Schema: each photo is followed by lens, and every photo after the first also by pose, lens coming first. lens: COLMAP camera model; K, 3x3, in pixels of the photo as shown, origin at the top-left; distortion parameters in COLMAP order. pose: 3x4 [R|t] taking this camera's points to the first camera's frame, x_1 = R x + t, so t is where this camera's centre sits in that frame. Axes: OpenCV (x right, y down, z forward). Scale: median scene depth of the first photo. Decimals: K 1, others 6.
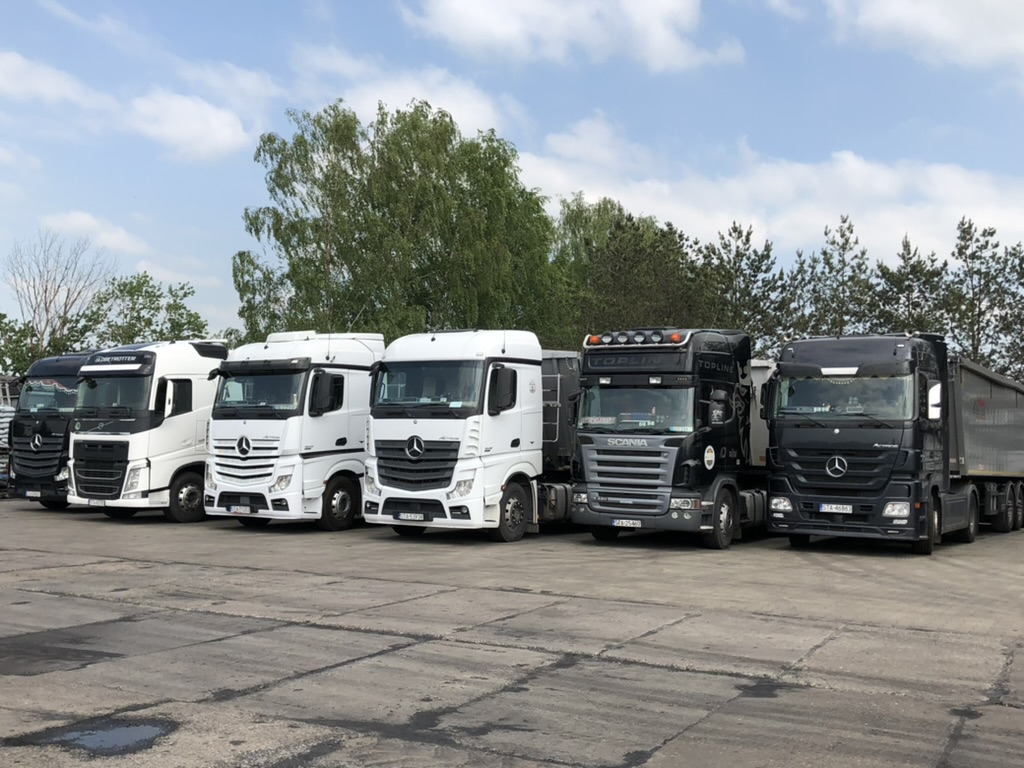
lens RADIAL K [[1111.8, 0, 512.0], [0, 1111.8, 384.0], [0, 0, 1]] dist [0.246871, -0.942342]
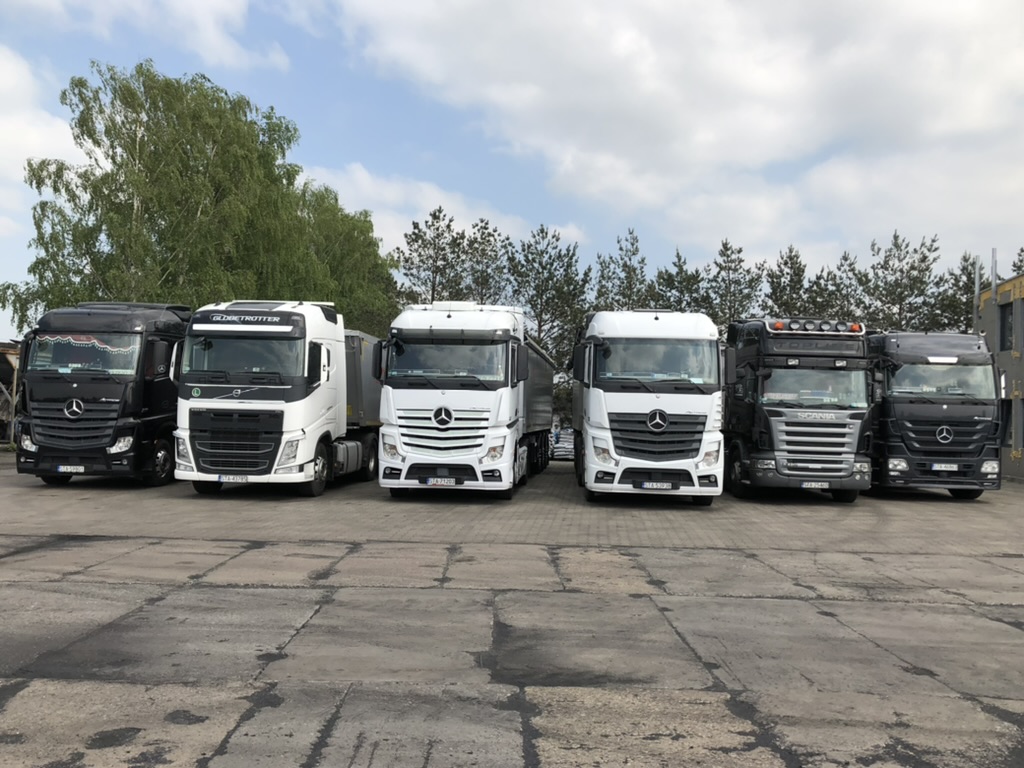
lens RADIAL K [[914.9, 0, 512.0], [0, 914.9, 384.0], [0, 0, 1]] dist [0.128810, -0.363458]
pose [[0.877281, 0.016651, 0.479688, -0.581537], [-0.033529, 0.999083, 0.026638, 0.003812], [-0.478804, -0.039453, 0.877035, 0.283335]]
